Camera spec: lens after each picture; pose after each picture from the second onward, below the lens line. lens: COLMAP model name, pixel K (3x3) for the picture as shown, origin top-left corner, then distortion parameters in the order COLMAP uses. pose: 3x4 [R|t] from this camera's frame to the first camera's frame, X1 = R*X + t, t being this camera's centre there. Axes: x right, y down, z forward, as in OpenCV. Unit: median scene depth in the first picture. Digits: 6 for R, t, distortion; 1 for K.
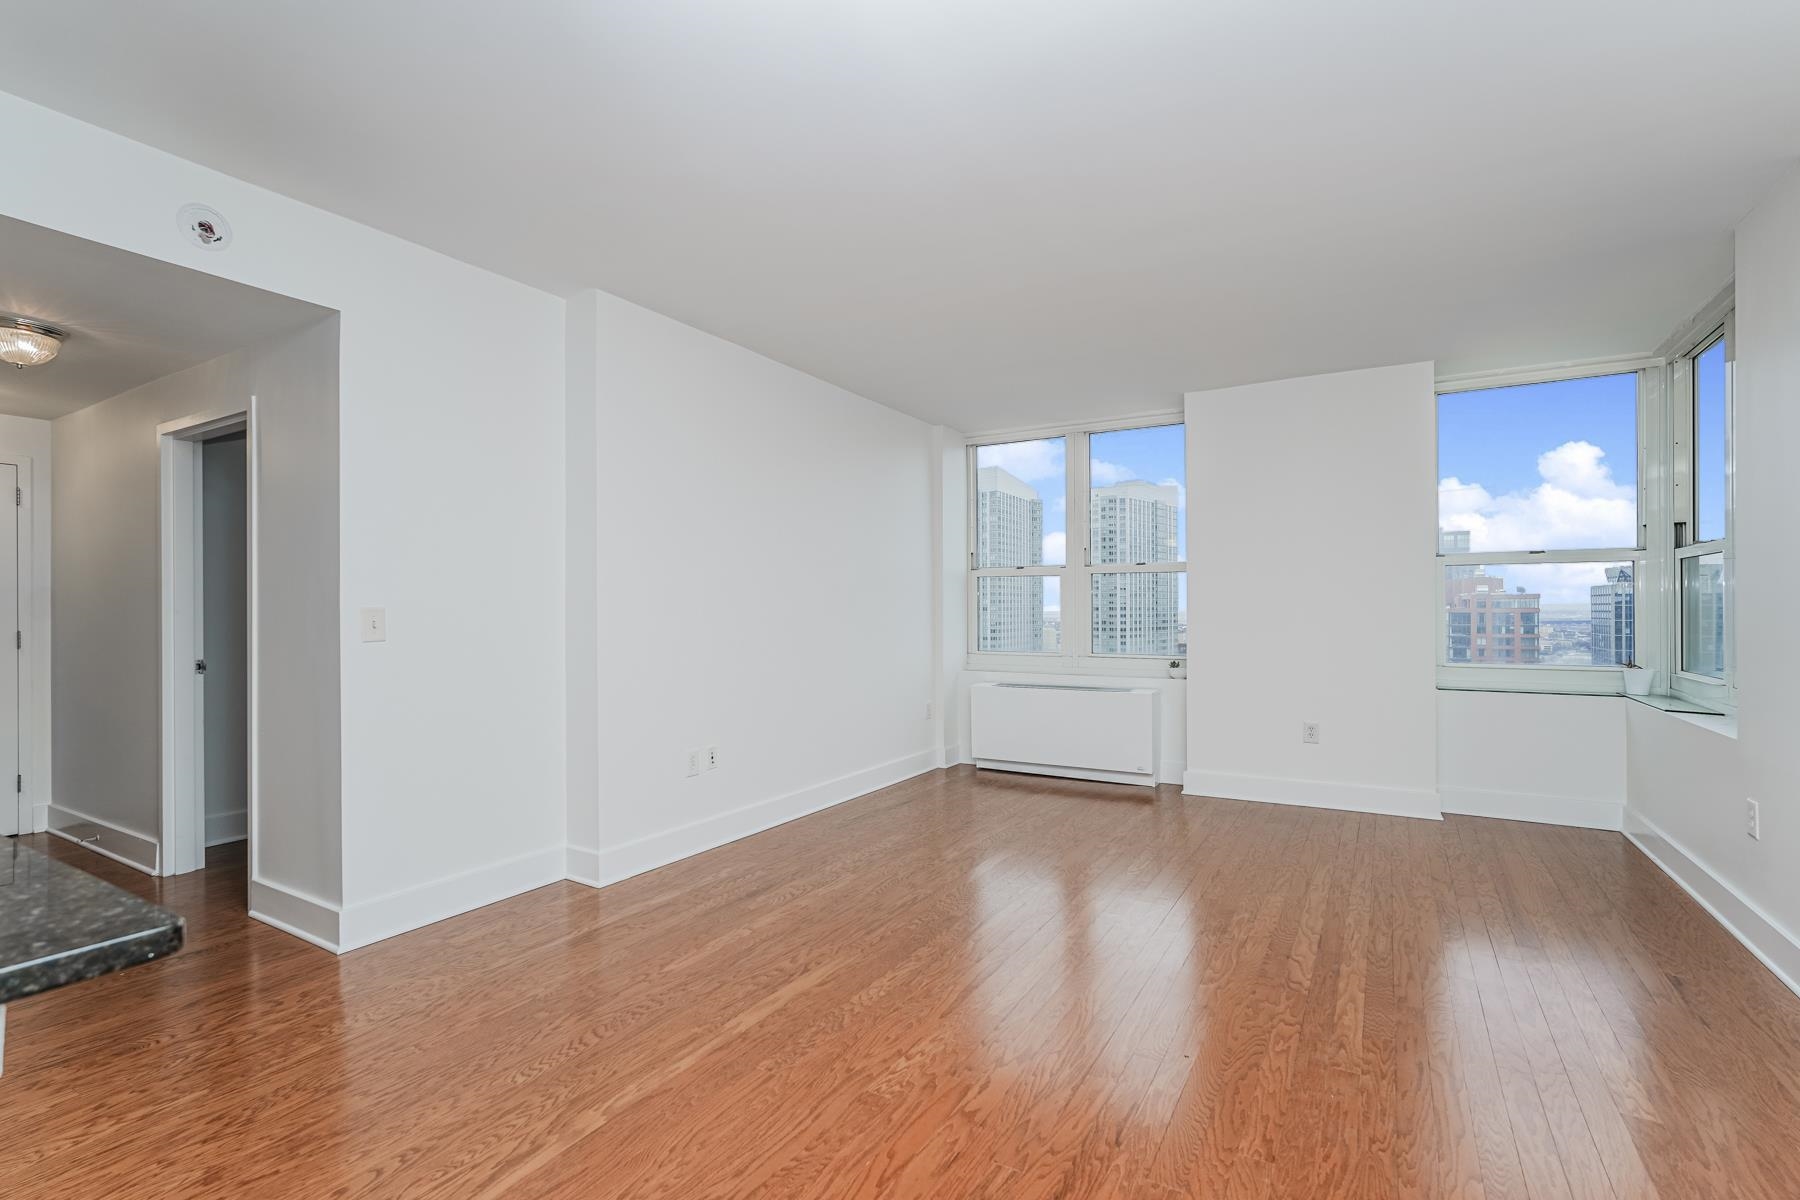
lens RADIAL K [[821.7, 0, 899.1], [0, 821.7, 603.4], [0, 0, 1]] dist [-0.009738, 0.007501]
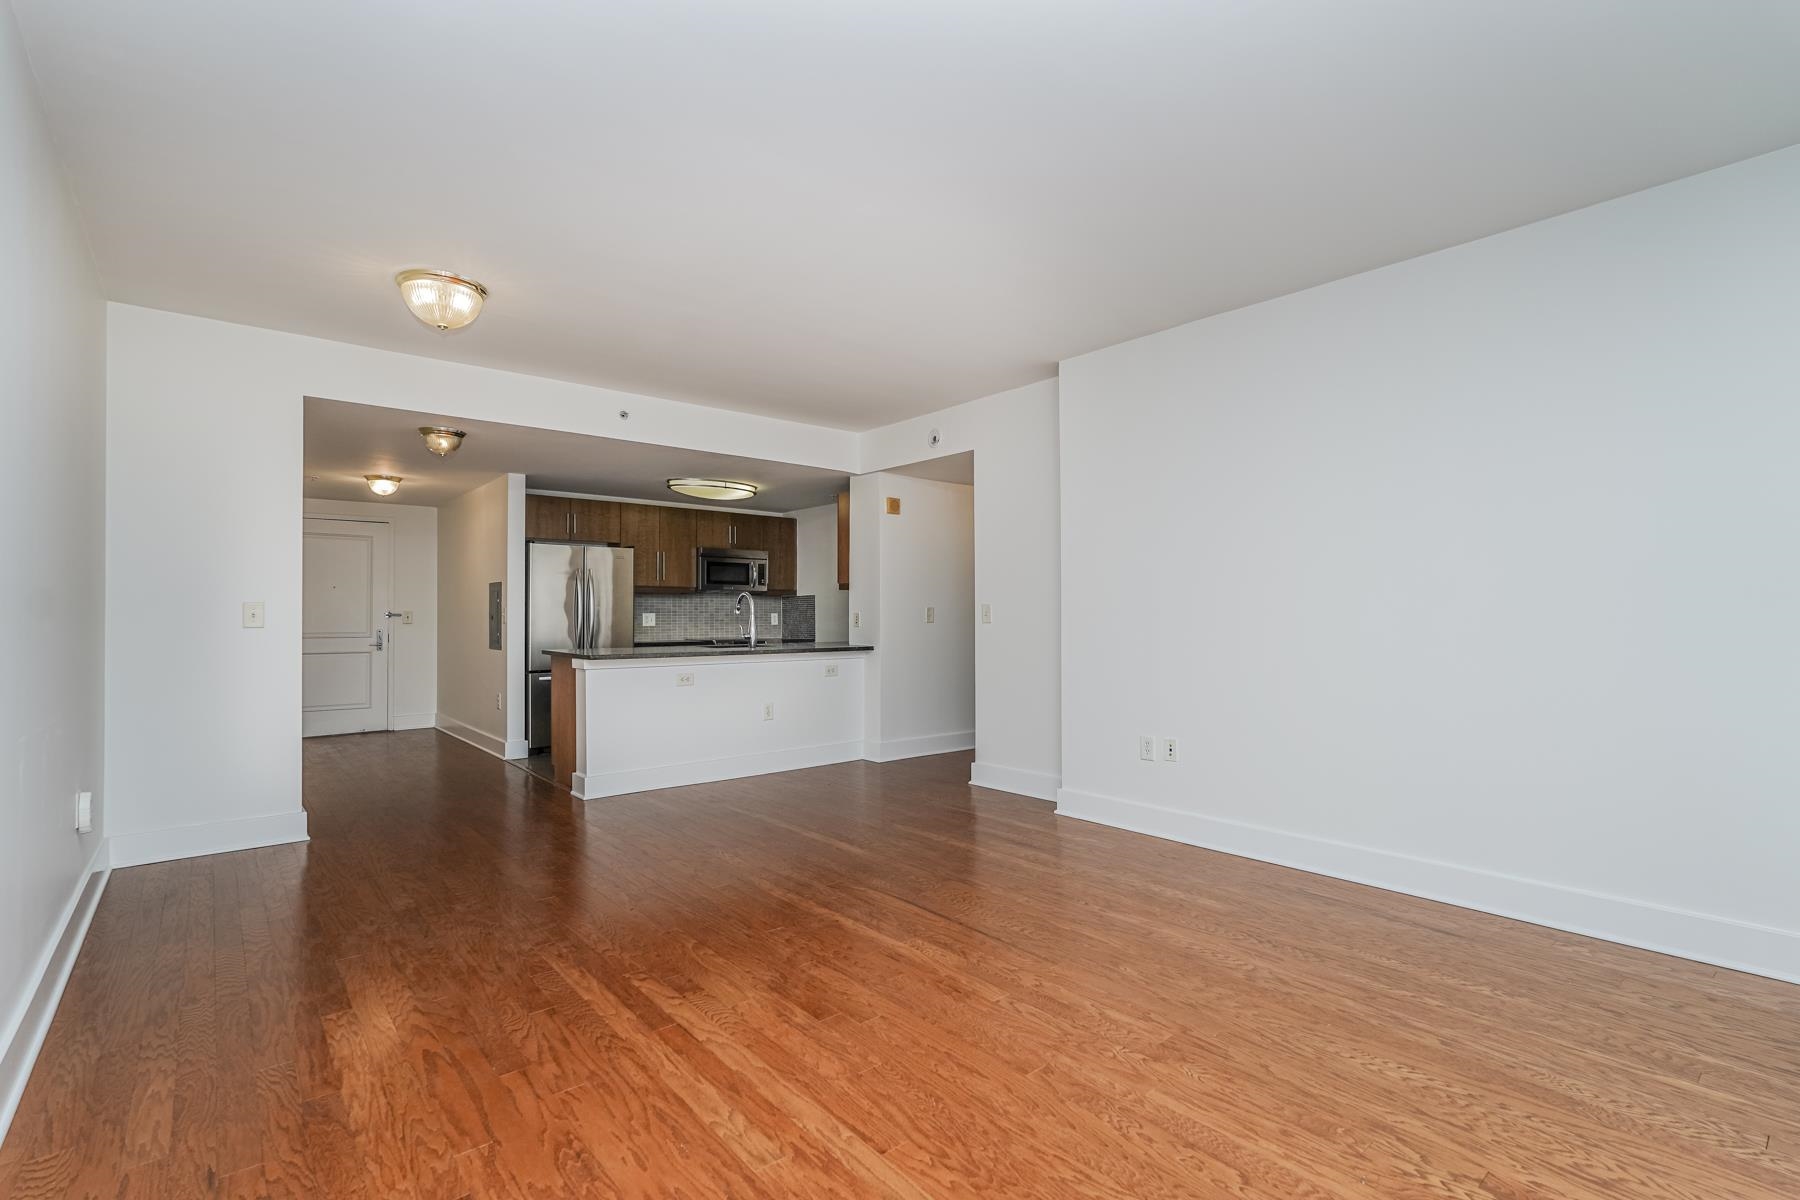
lens RADIAL K [[821.7, 0, 904.1], [0, 821.7, 603.0], [0, 0, 1]] dist [-0.009738, 0.007501]
pose [[-0.325095, -0.012639, -0.945597, 0.976498], [0.012217, 0.999771, -0.017563, 0.026102], [0.945603, -0.017262, -0.324866, 1.202448]]
